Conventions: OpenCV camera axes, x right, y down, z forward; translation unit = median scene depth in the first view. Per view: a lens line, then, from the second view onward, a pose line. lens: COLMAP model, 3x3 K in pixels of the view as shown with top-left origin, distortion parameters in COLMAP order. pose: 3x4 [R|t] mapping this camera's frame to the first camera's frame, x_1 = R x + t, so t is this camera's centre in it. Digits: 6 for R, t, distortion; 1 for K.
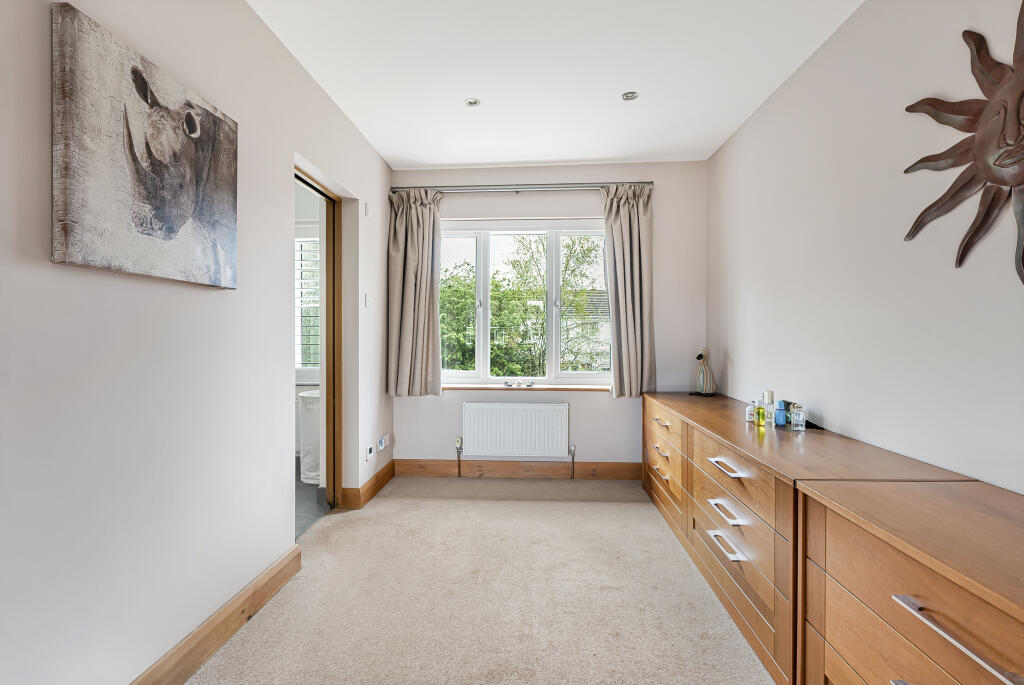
lens RADIAL K [[464.0, 0, 509.0], [0, 464.0, 339.4], [0, 0, 1]] dist [0.005793, 0.000731]
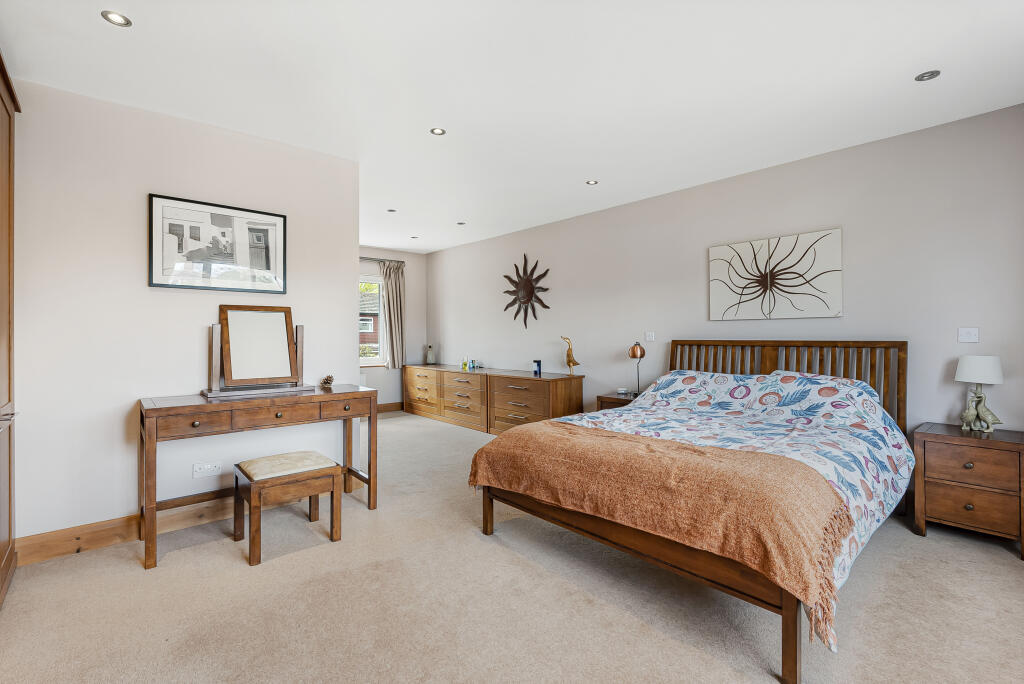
lens RADIAL K [[464.0, 0, 511.1], [0, 464.0, 338.1], [0, 0, 1]] dist [0.005793, 0.000731]
pose [[0.709549, -0.011924, 0.704555, -1.658562], [0.012528, 0.999912, 0.004305, -0.018296], [-0.704544, 0.005772, 0.709637, -1.603460]]
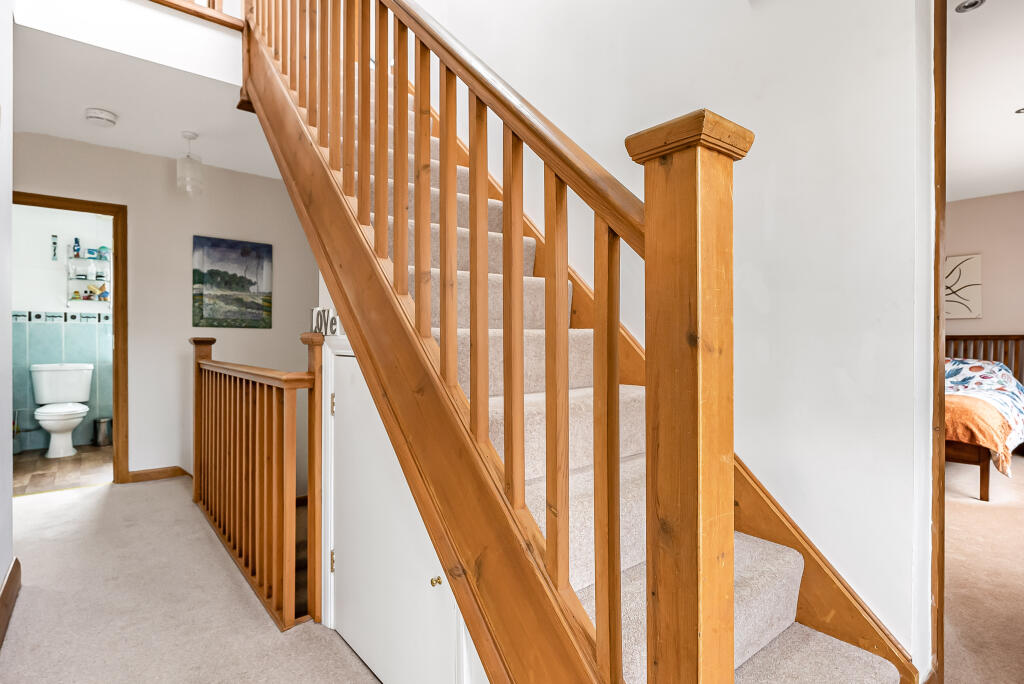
lens RADIAL K [[523.2, 0, 514.6], [0, 523.2, 341.6], [0, 0, 1]] dist [0.002620, 0.000587]
pose [[0.737586, -0.003408, 0.675245, -3.699905], [0.007506, 0.999967, -0.003153, 0.058261], [-0.675212, 0.007394, 0.737587, -1.615100]]
